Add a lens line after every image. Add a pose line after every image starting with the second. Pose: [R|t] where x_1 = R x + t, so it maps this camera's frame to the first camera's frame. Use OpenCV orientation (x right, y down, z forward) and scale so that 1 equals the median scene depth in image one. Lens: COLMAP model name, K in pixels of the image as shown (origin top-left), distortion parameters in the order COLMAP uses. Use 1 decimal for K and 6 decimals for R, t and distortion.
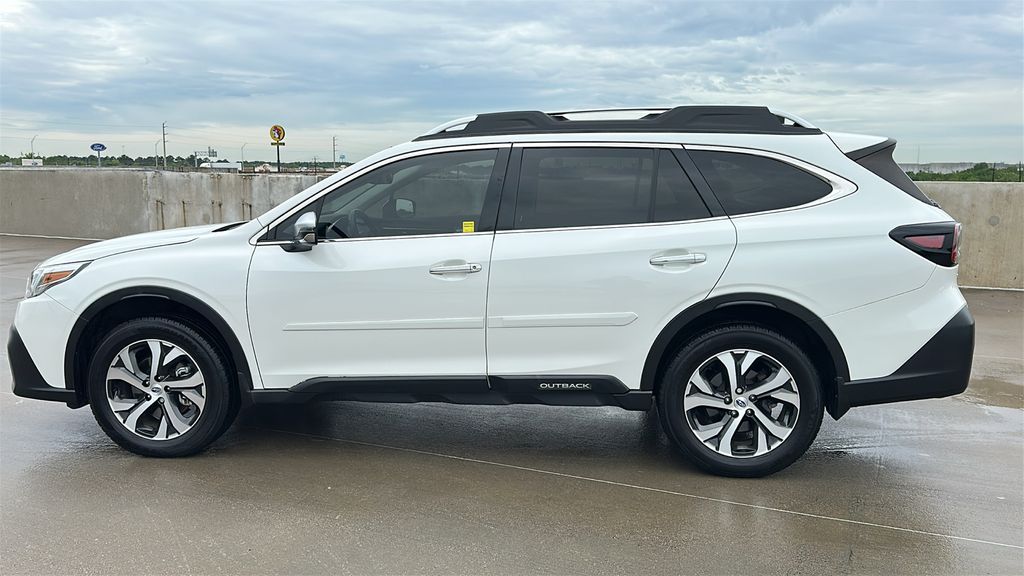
lens RADIAL K [[898.5, 0, 508.6], [0, 898.5, 306.9], [0, 0, 1]] dist [0.109513, -0.161791]
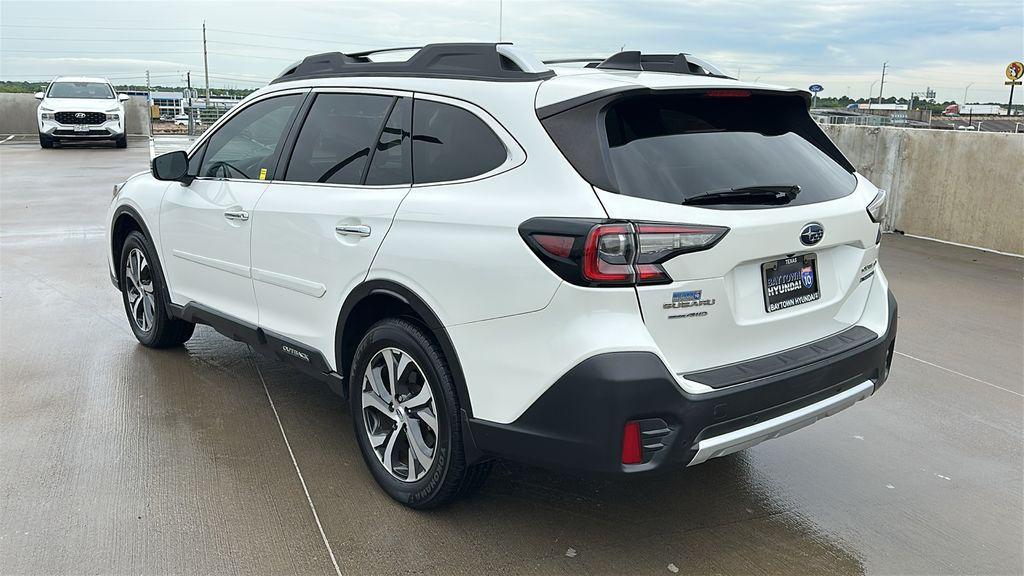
lens RADIAL K [[898.5, 0, 513.0], [0, 898.5, 310.4], [0, 0, 1]] dist [0.109513, -0.161791]
pose [[0.727375, 0.169208, -0.665052, 0.828920], [-0.124984, 0.985580, 0.114064, -0.088713], [0.674763, 0.000154, 0.738034, 0.452541]]
